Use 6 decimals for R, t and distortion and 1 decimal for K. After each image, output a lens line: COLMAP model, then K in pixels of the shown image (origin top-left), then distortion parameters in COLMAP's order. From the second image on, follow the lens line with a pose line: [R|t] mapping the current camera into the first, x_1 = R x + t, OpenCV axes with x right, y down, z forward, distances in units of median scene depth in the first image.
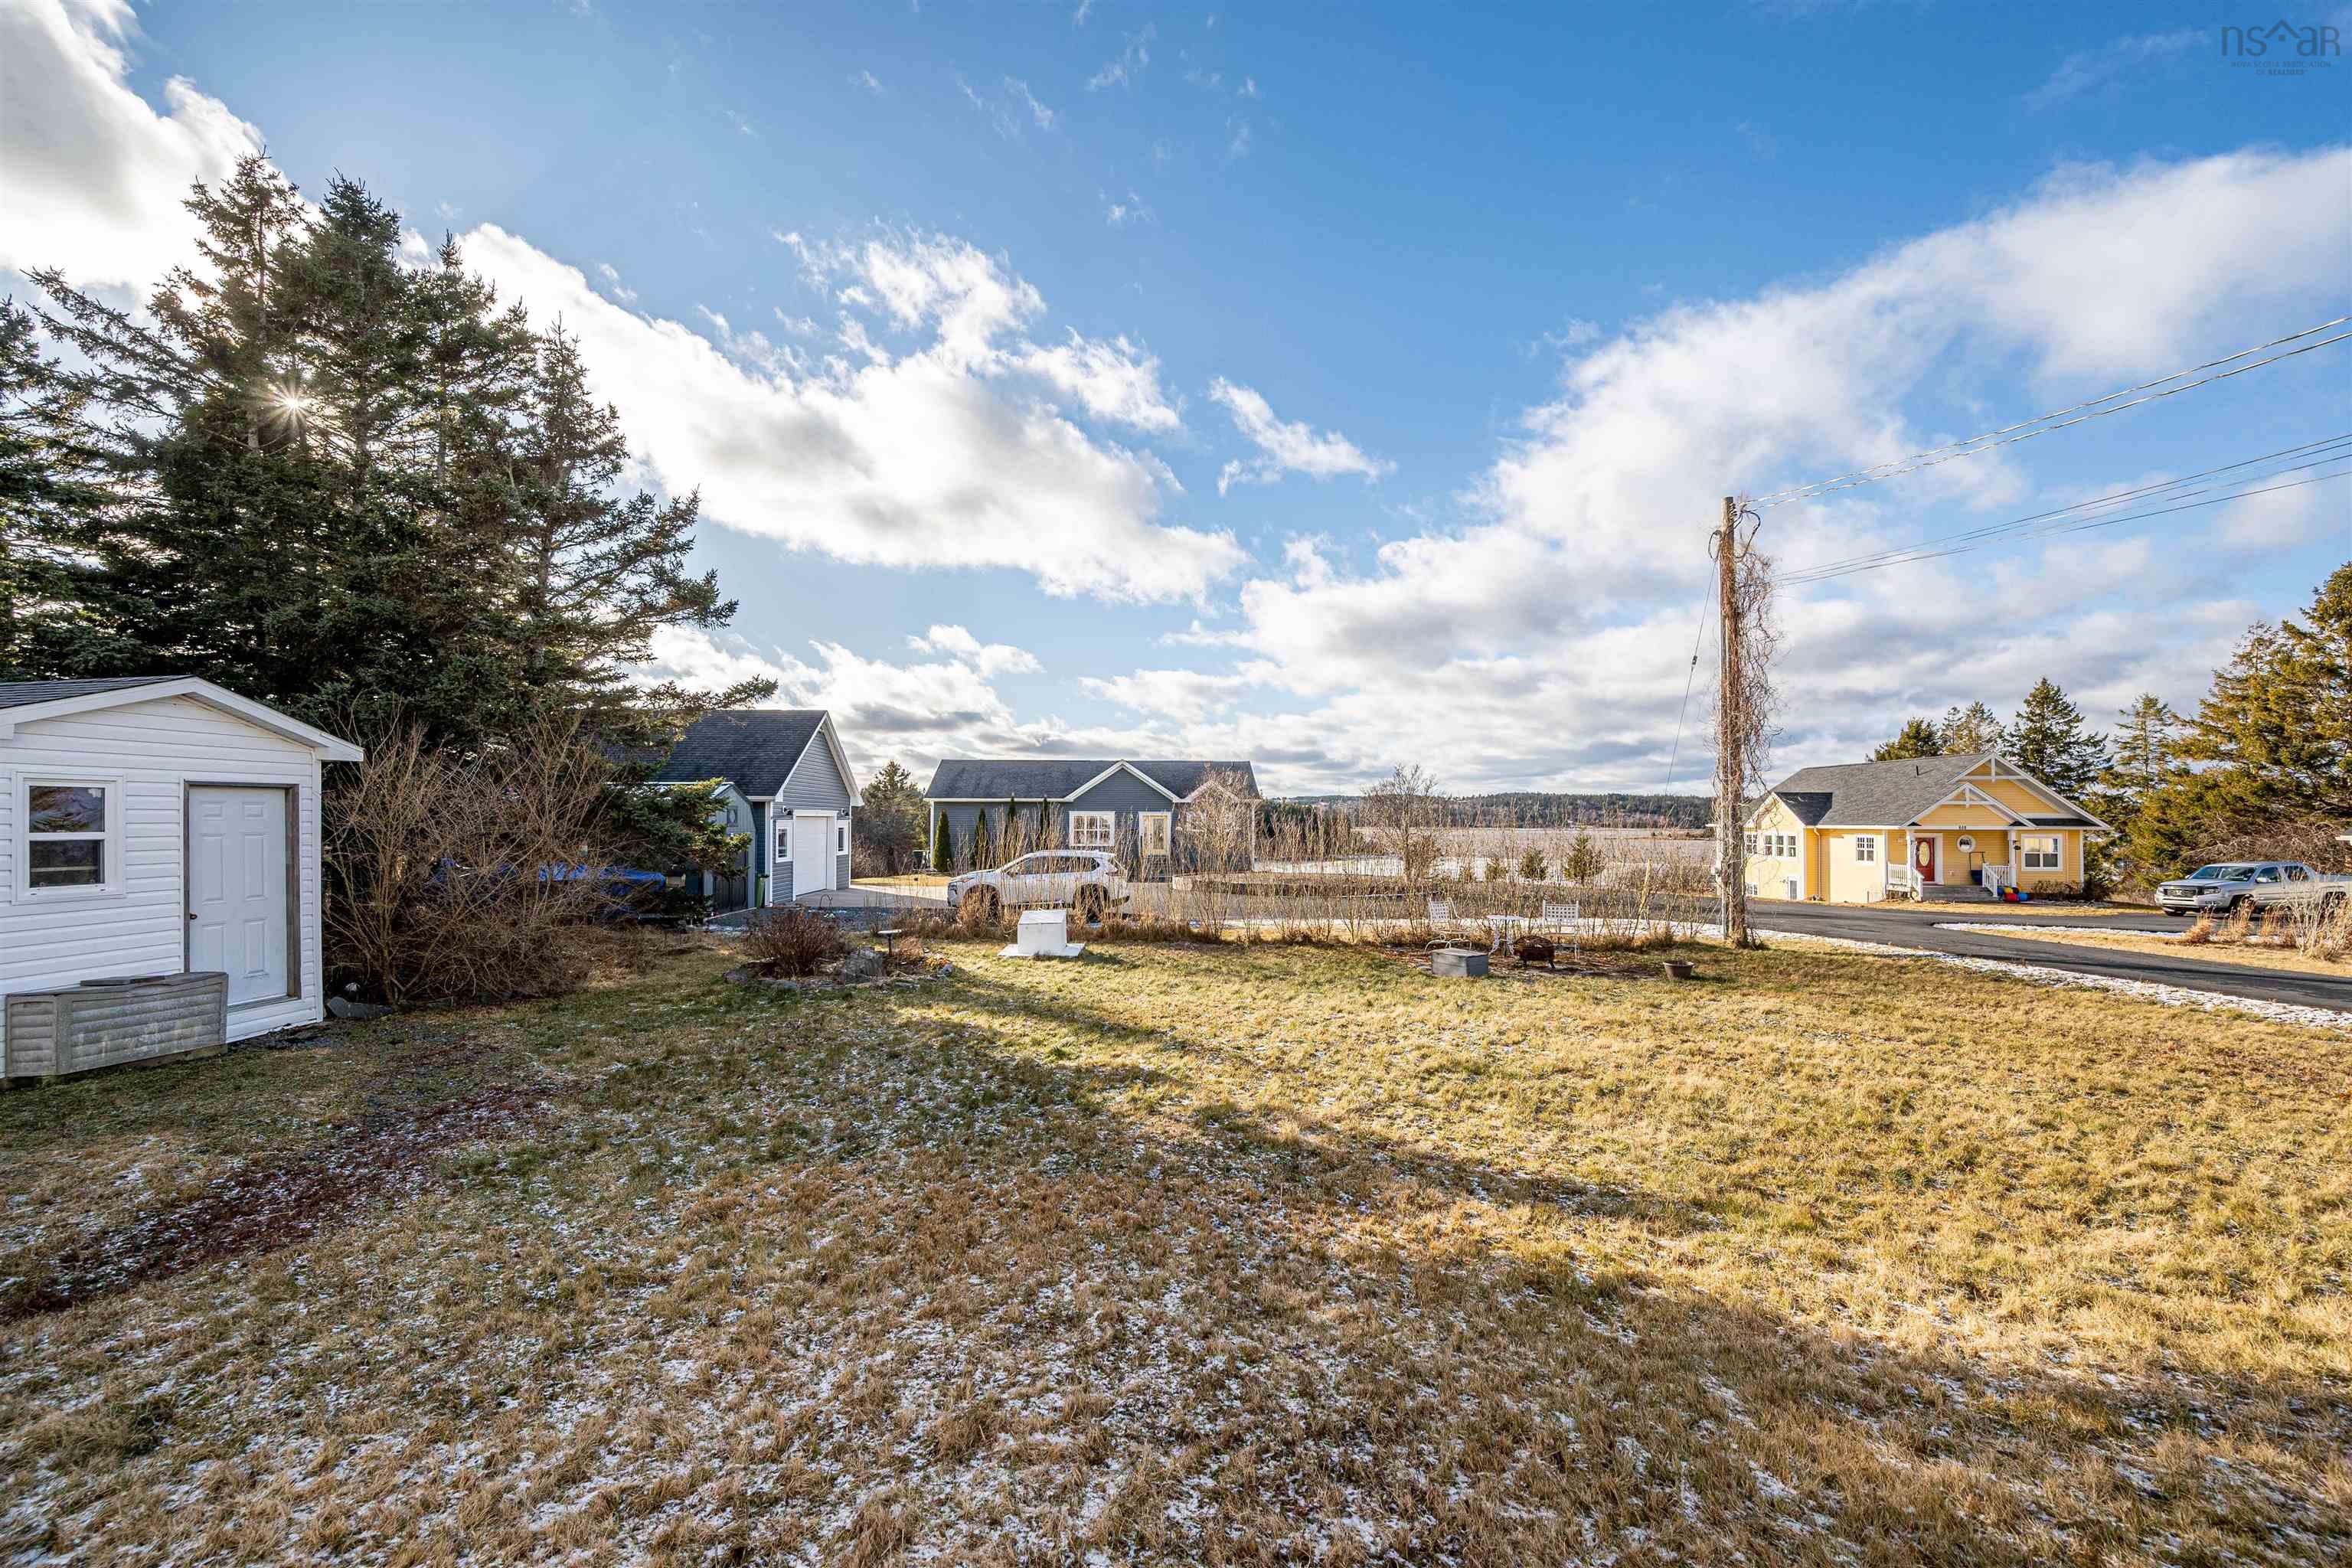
lens RADIAL K [[952.8, 0, 1185.1], [0, 952.8, 801.6], [0, 0, 1]] dist [-0.000256, 0.000920]
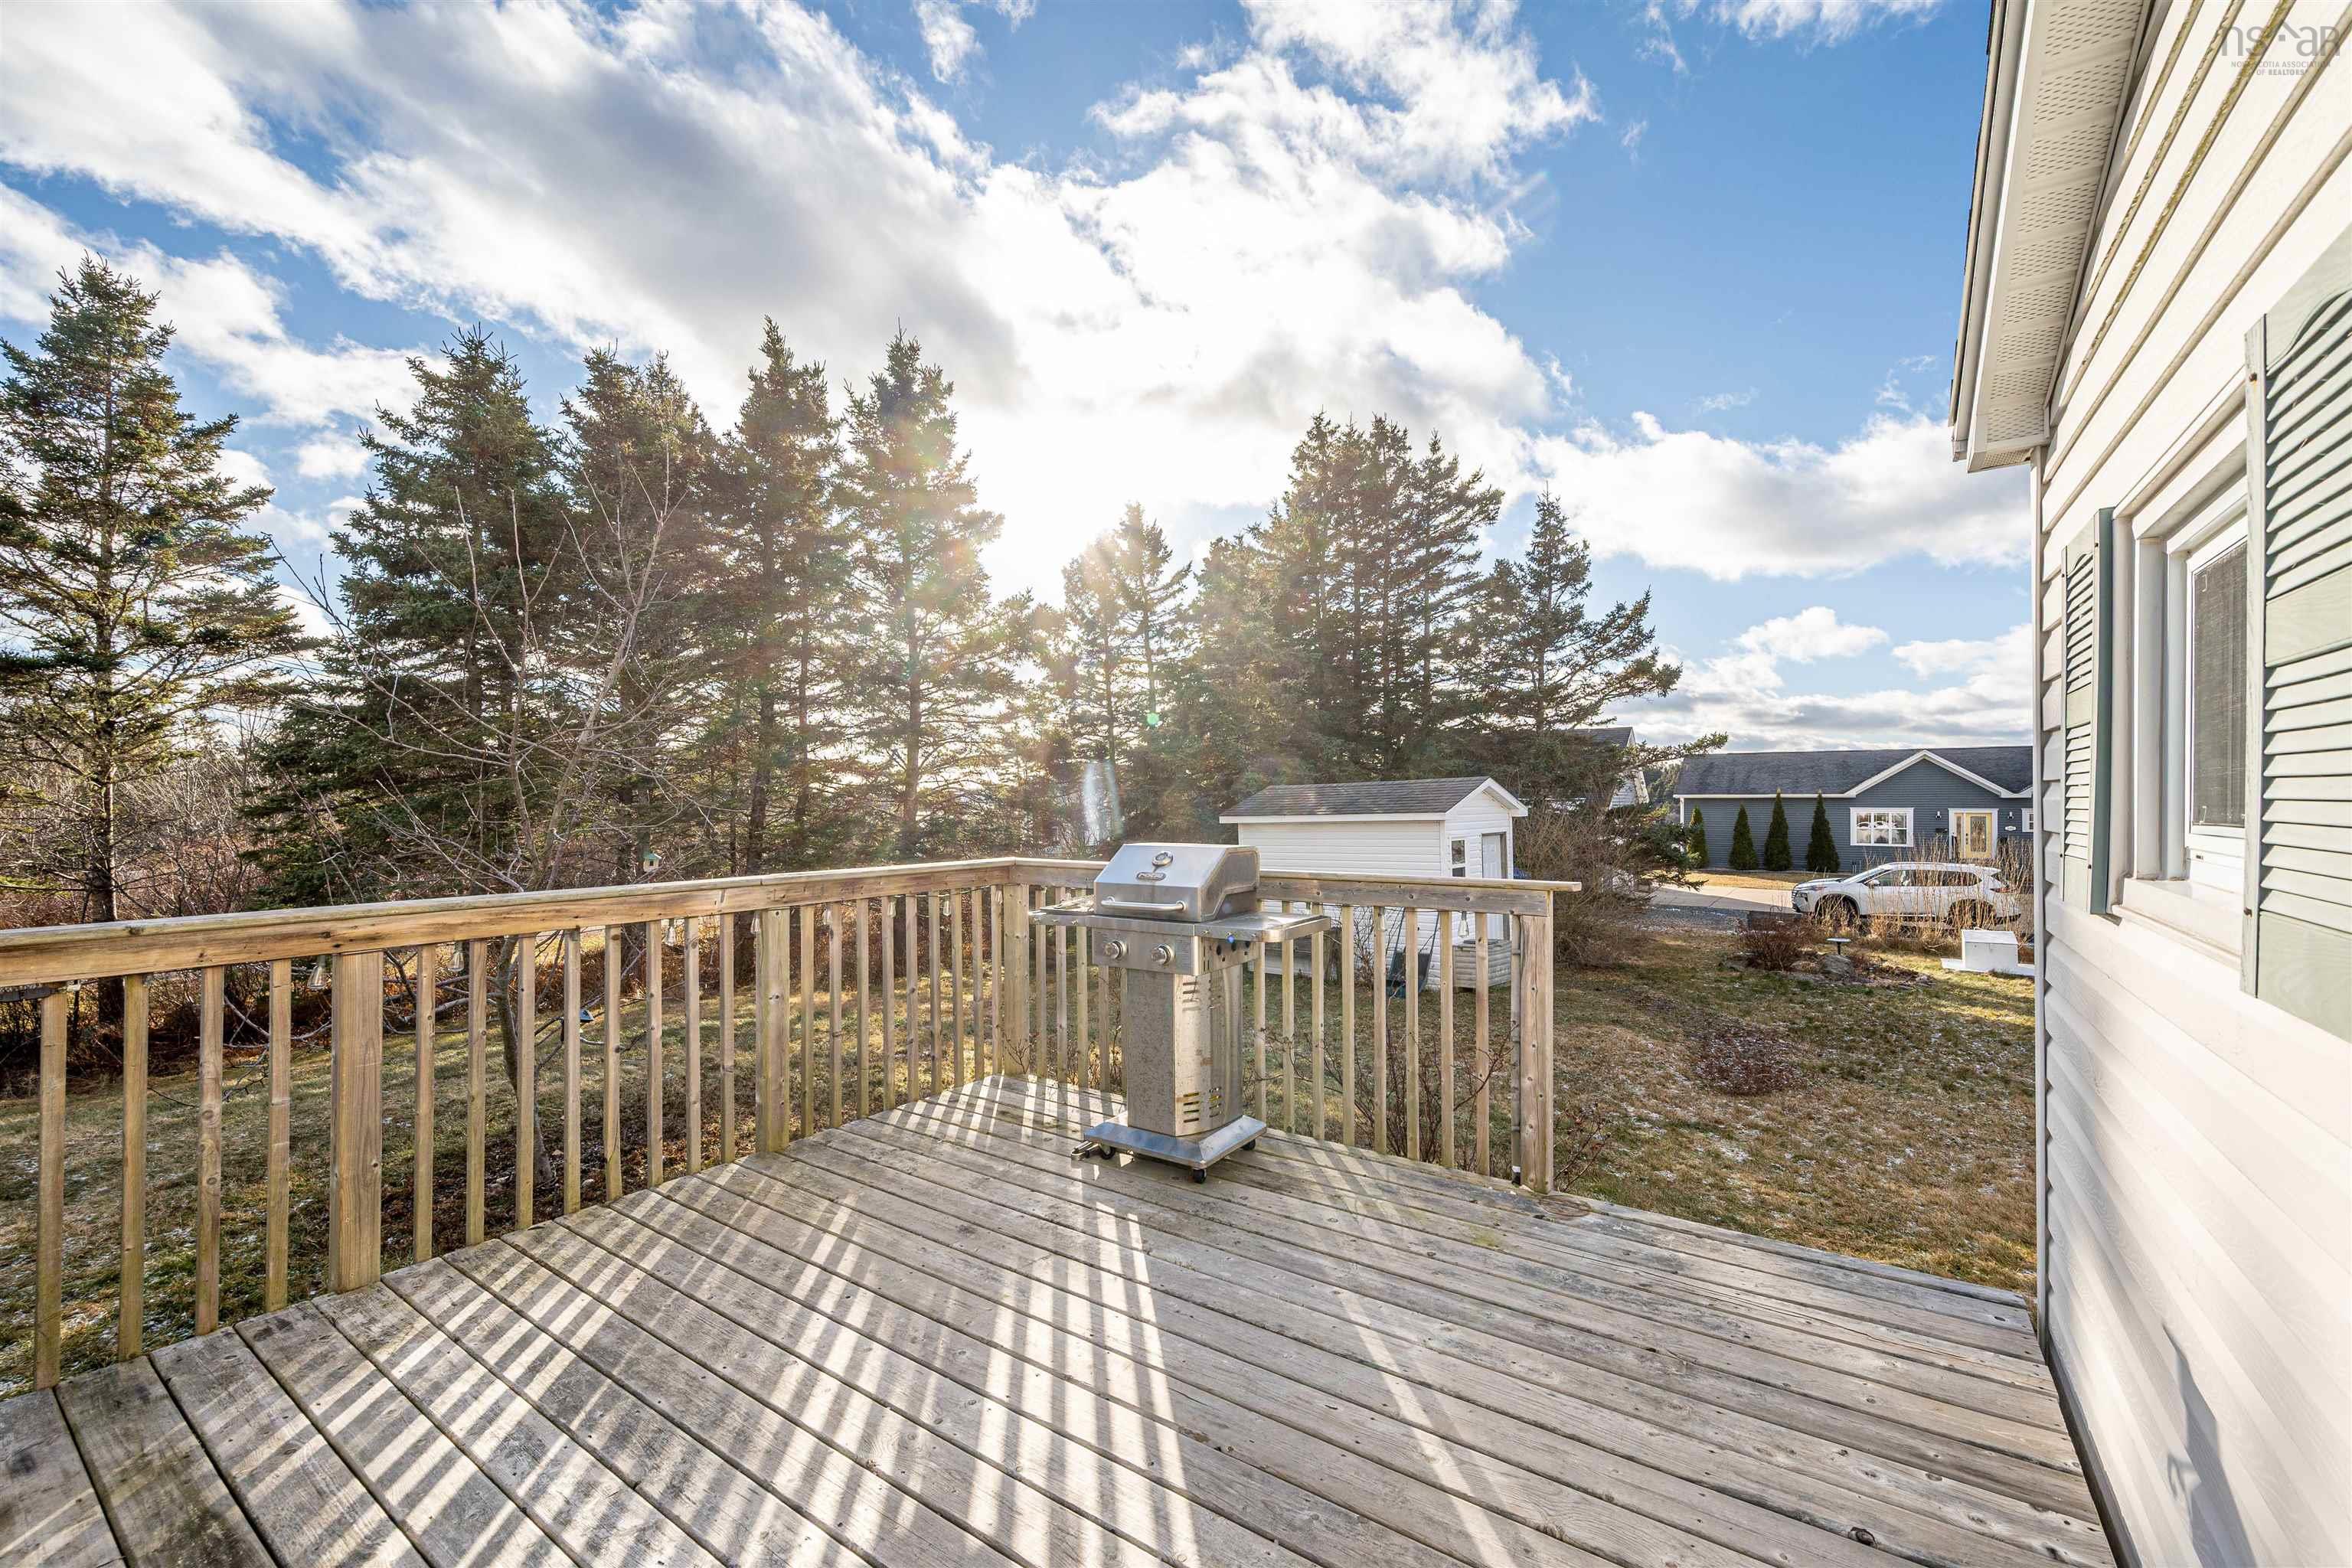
lens RADIAL K [[952.8, 0, 1152.6], [0, 952.8, 803.7], [0, 0, 1]] dist [-0.000256, 0.000920]
pose [[0.778535, -0.003722, -0.627590, -0.195268], [0.017927, 0.999706, 0.016309, -0.060391], [0.627345, -0.023948, 0.778373, -0.407902]]
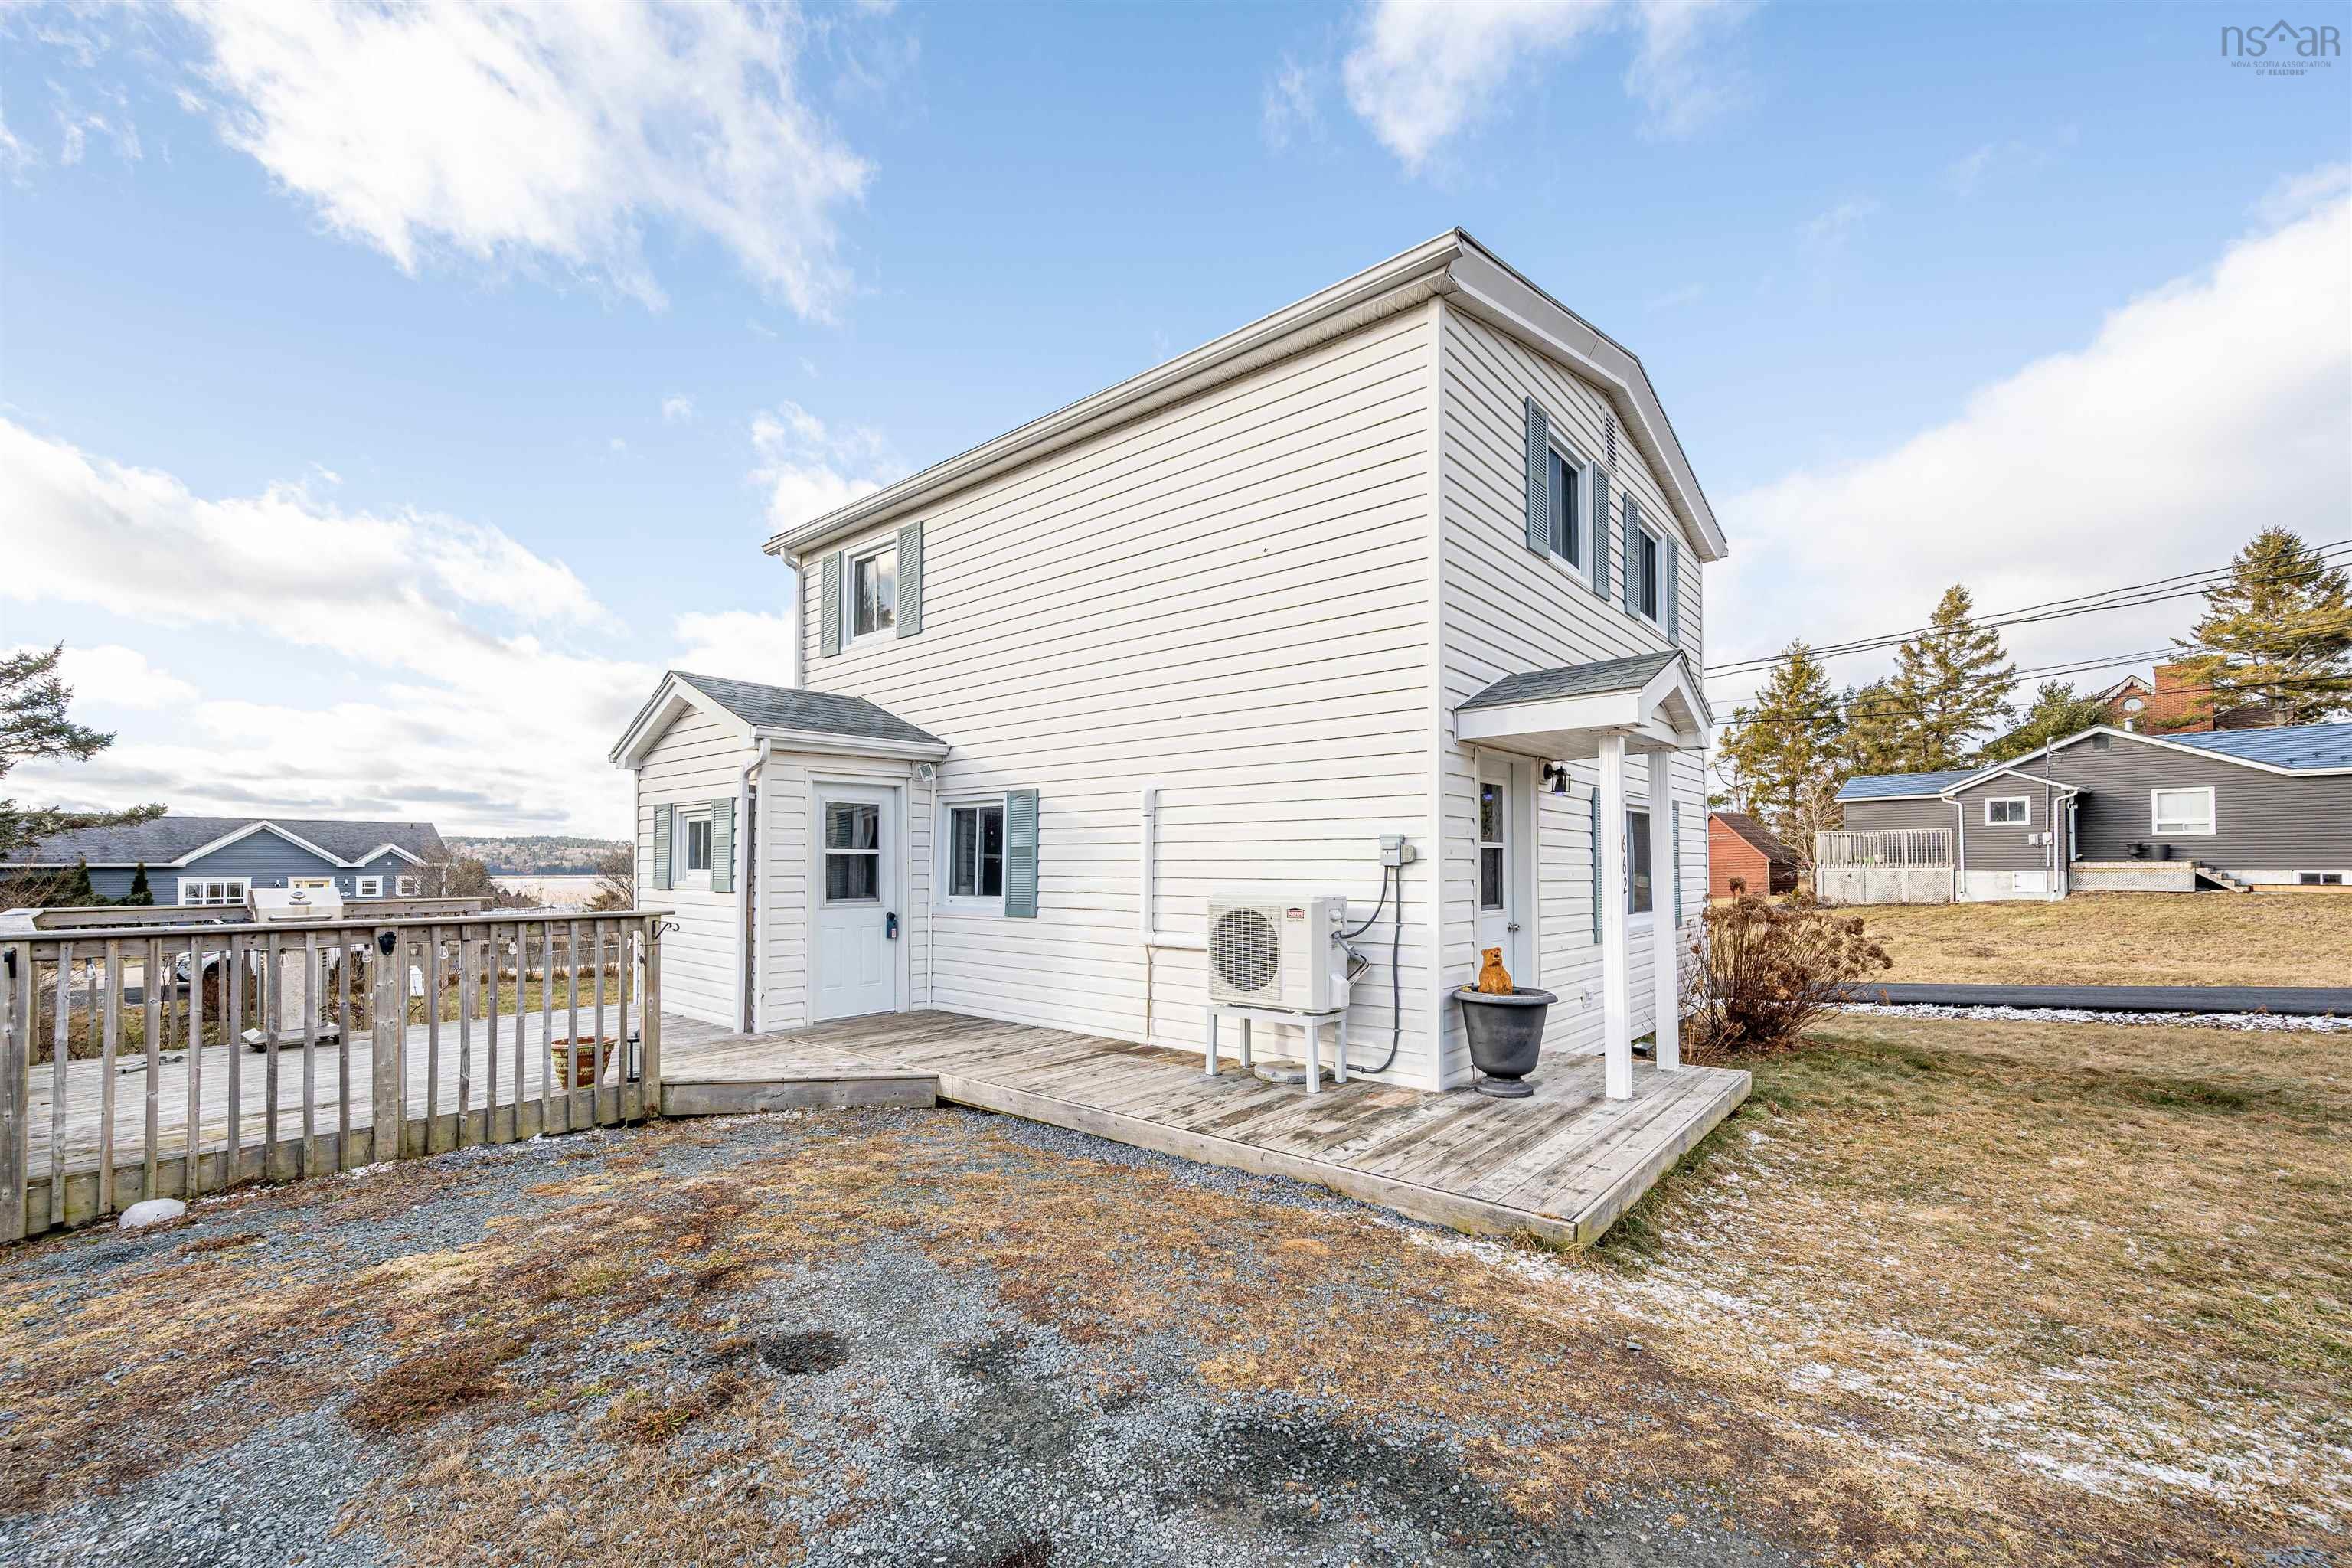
lens RADIAL K [[952.8, 0, 1206.1], [0, 952.8, 833.6], [0, 0, 1]] dist [-0.000256, 0.000920]
pose [[0.679116, 0.018348, 0.733801, -0.351702], [-0.008884, 0.999820, -0.016778, -0.067858], [-0.733977, 0.004875, 0.679157, -0.803914]]
